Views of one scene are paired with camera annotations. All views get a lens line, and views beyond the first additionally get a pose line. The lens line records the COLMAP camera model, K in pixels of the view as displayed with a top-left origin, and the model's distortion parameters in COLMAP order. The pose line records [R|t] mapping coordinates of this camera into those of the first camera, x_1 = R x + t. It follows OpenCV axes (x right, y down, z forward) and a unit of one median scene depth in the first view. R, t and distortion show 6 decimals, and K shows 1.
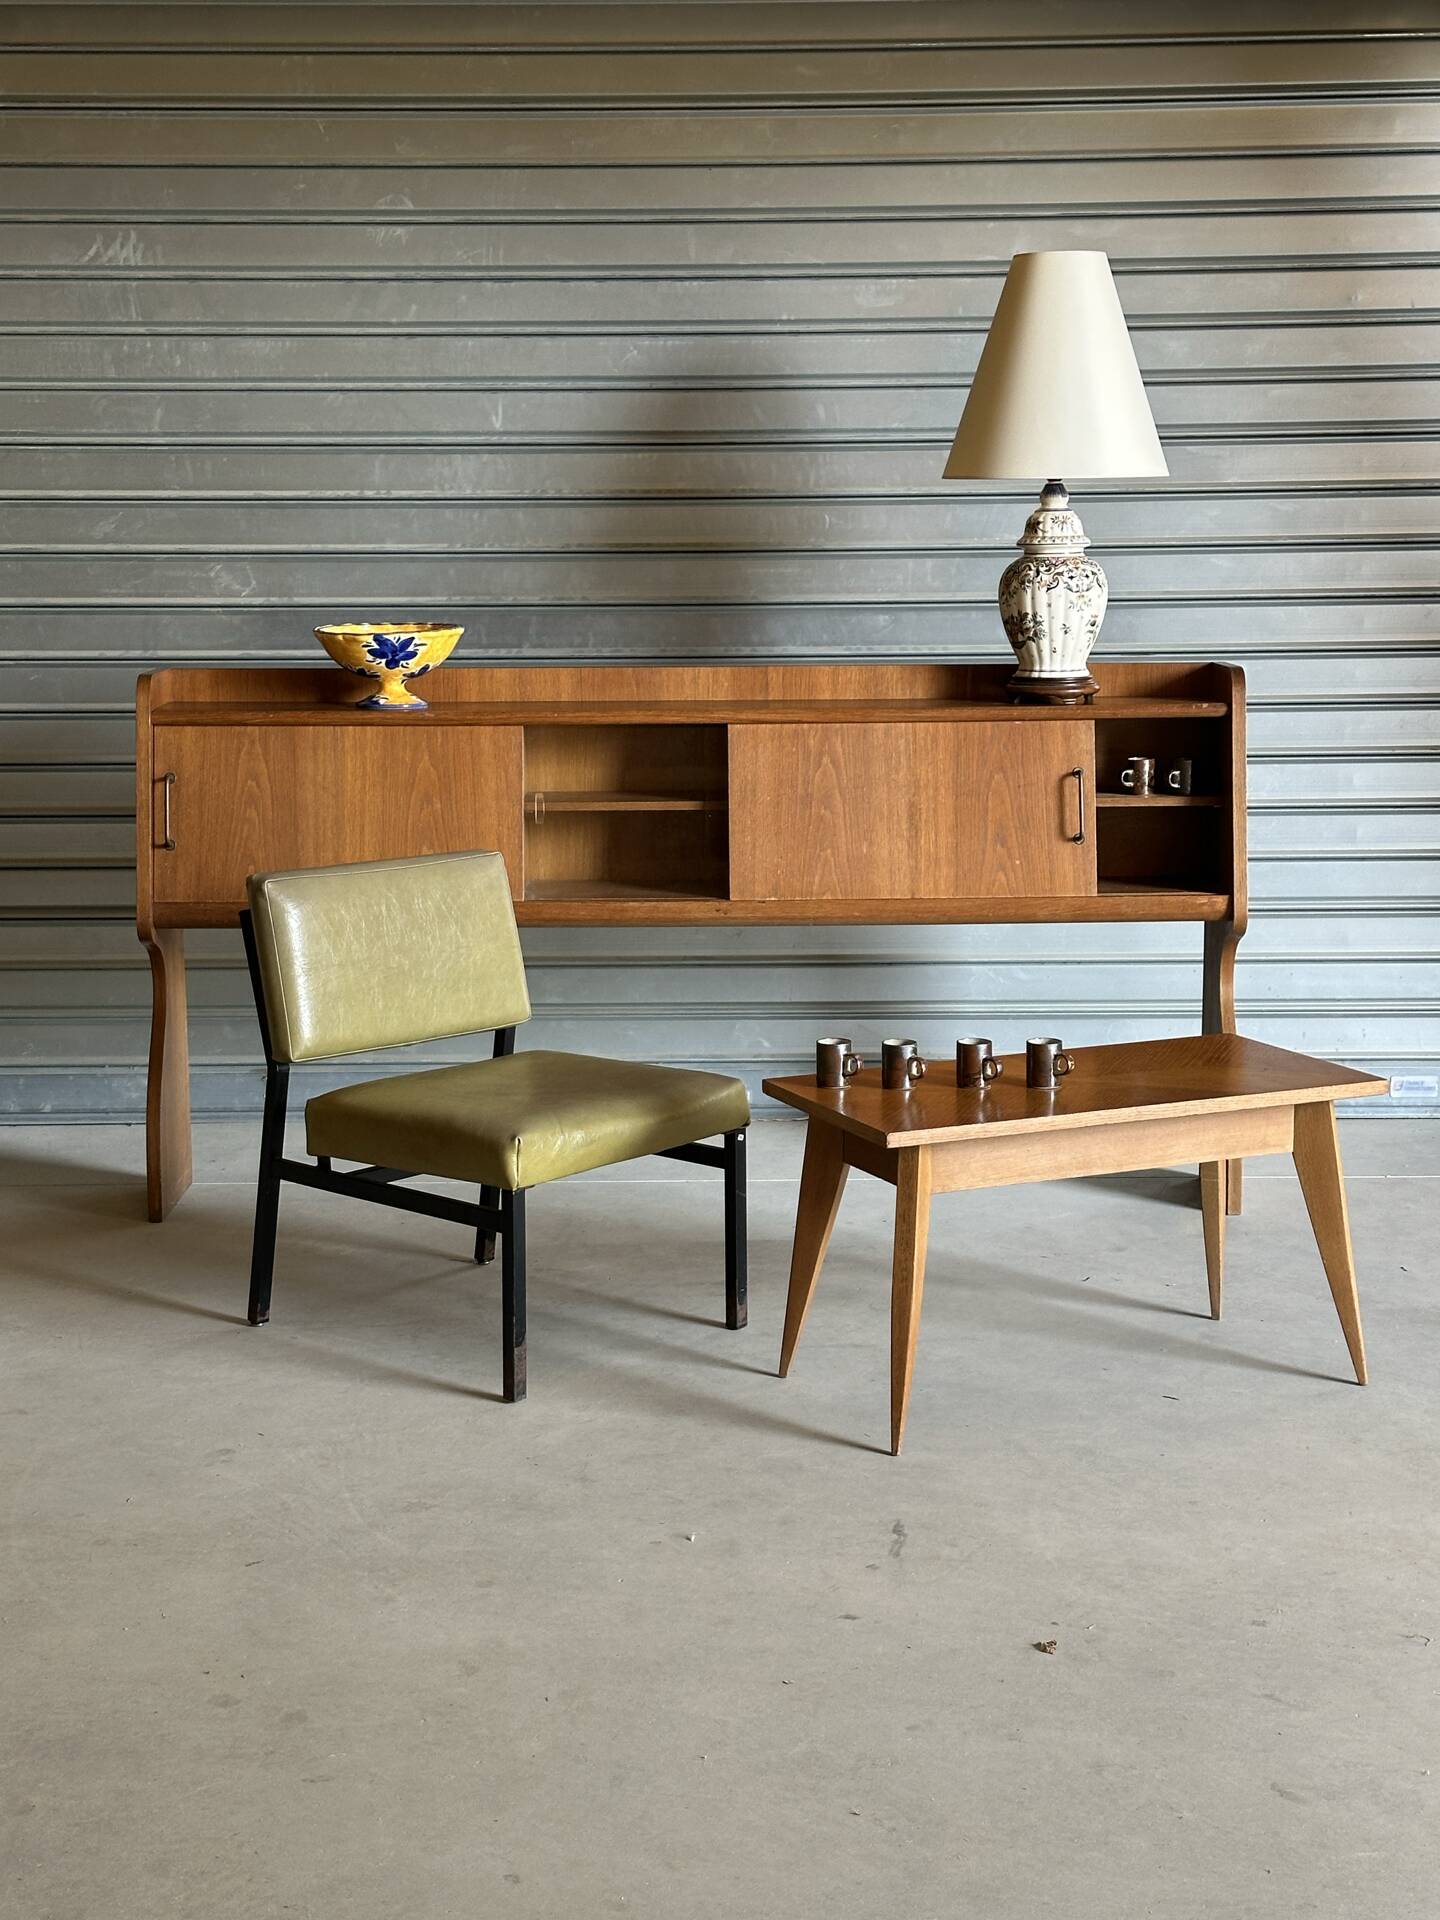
lens RADIAL K [[2866.9, 0, 712.4], [0, 2866.9, 974.6], [0, 0, 1]] dist [0.155387, 0.000000]
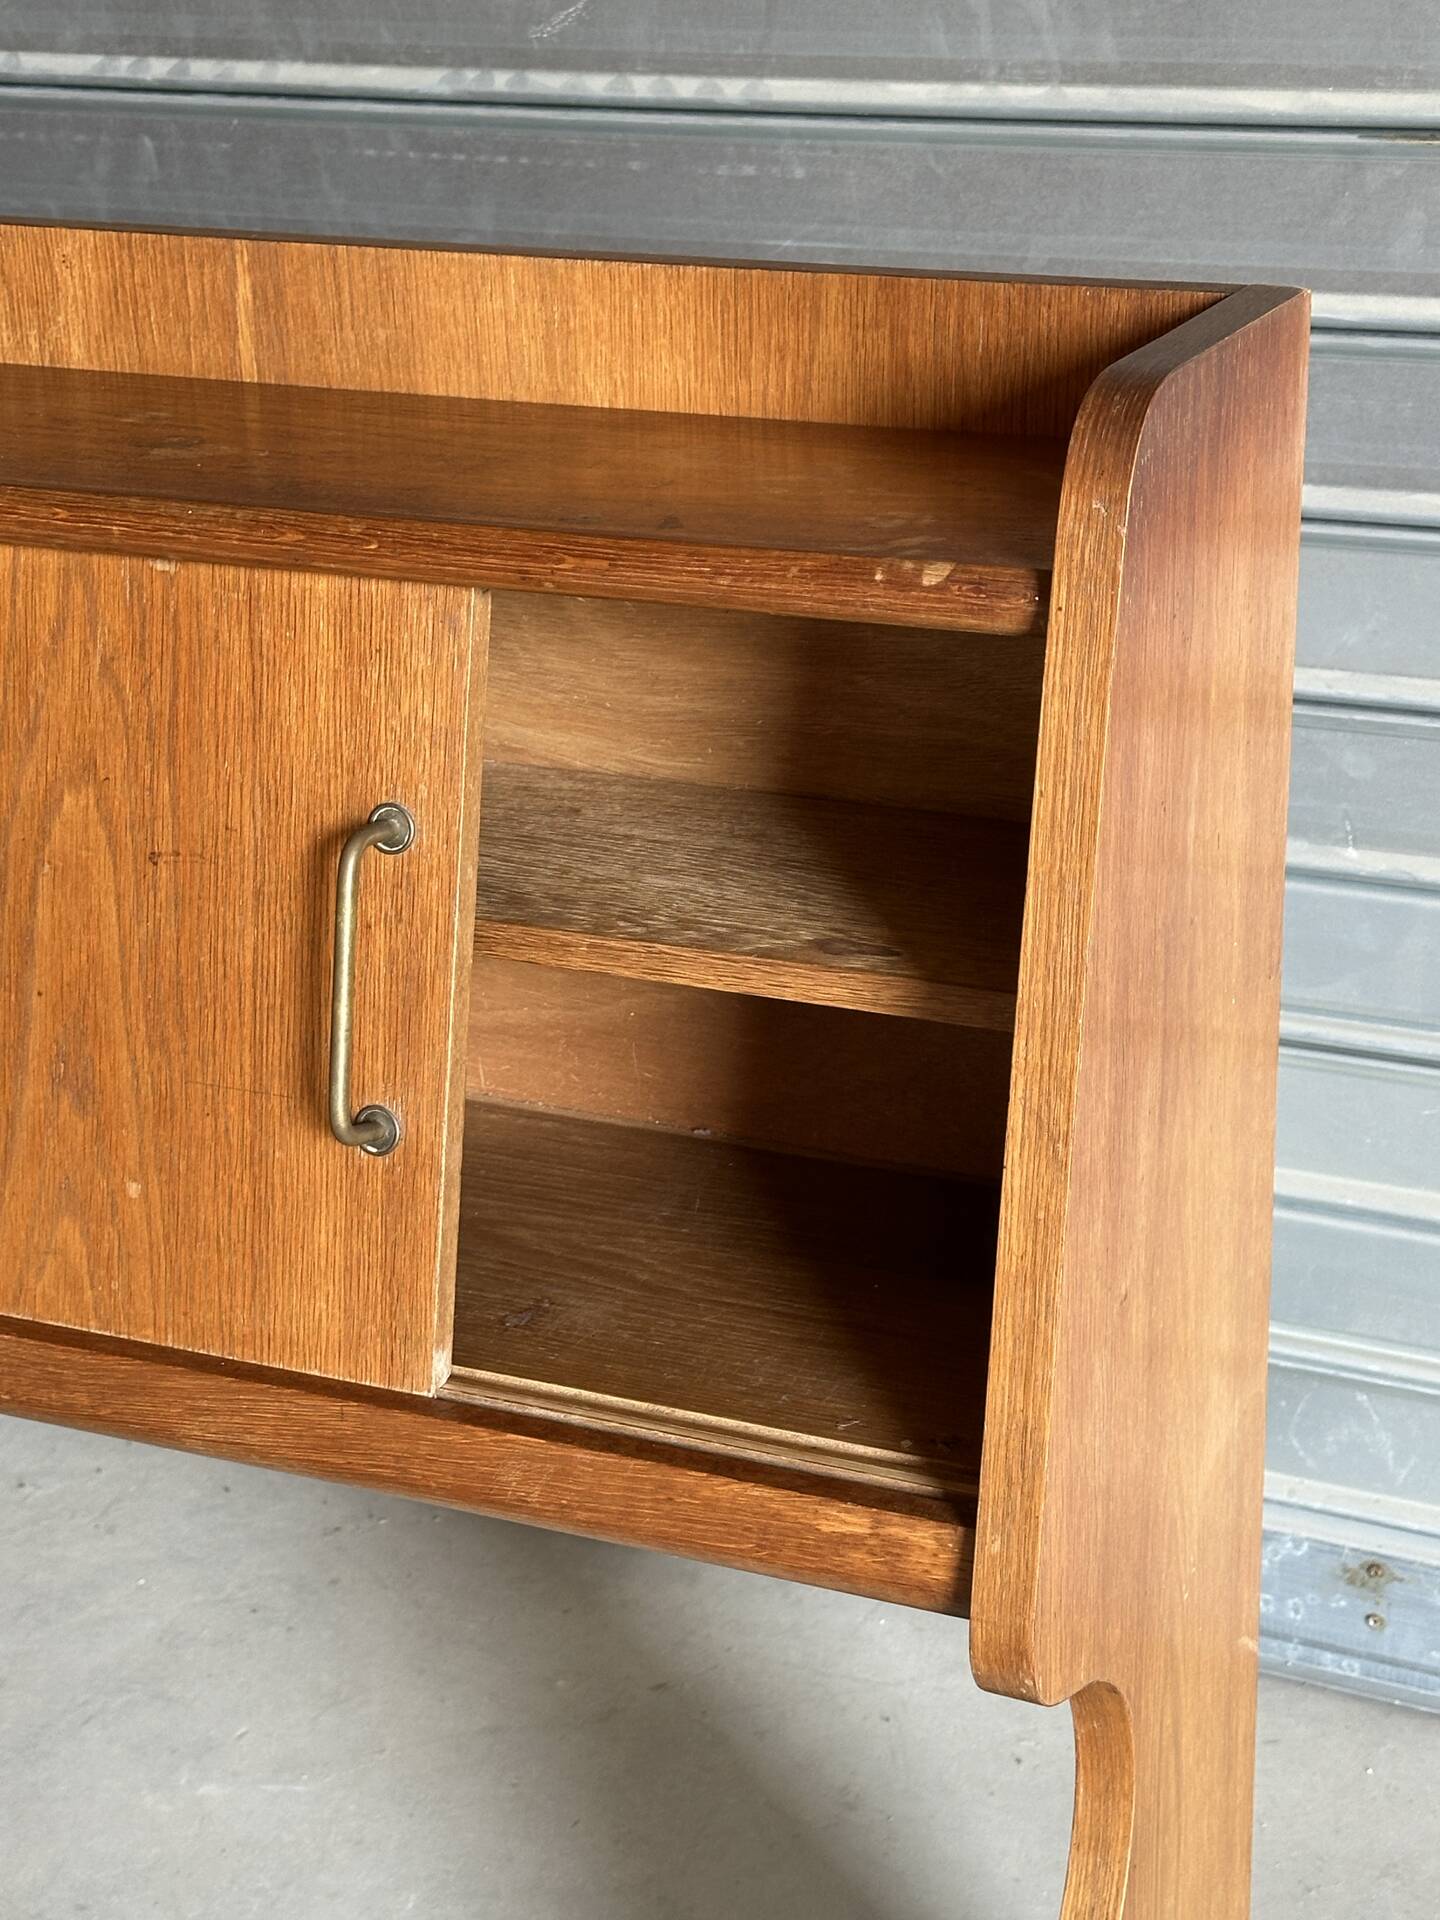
lens RADIAL K [[3301.3, 0, 739.3], [0, 3301.3, 948.8], [0, 0, 1]] dist [0.147228, 0.000000]
pose [[0.910940, 0.133407, -0.390372, 0.240671], [-0.049766, 0.974895, 0.217034, -0.112365], [0.409525, -0.178278, 0.894710, 0.761465]]
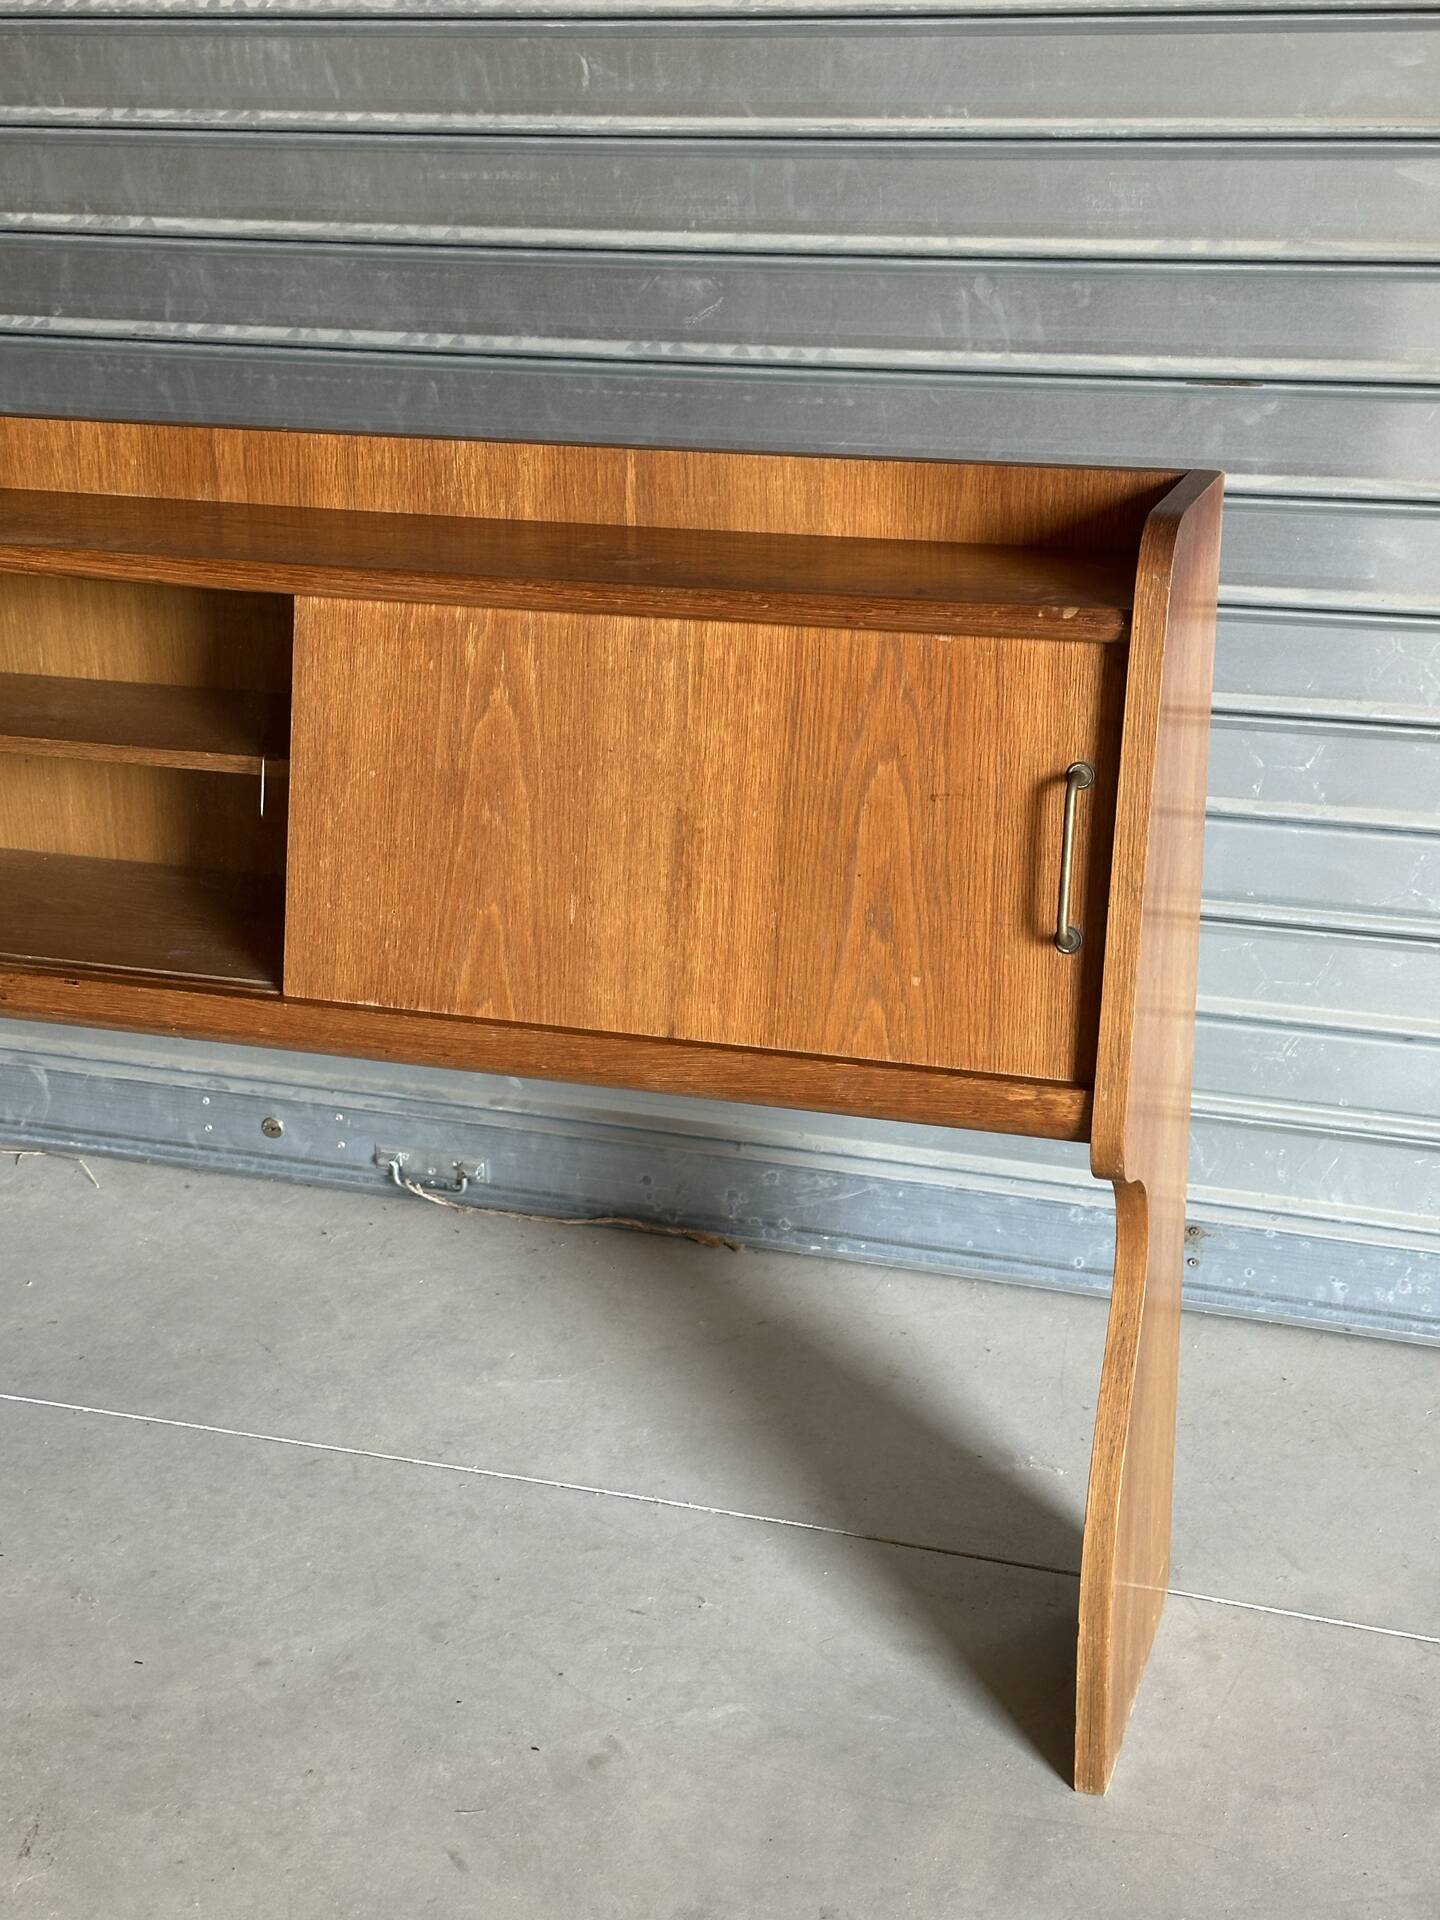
lens RADIAL K [[2770.3, 0, 707.1], [0, 2770.3, 940.8], [0, 0, 1]] dist [0.147189, 0.000000]
pose [[0.946855, 0.103255, -0.304638, 0.235979], [-0.046451, 0.981043, 0.188141, -0.114464], [0.318290, -0.163991, 0.933702, 0.598081]]
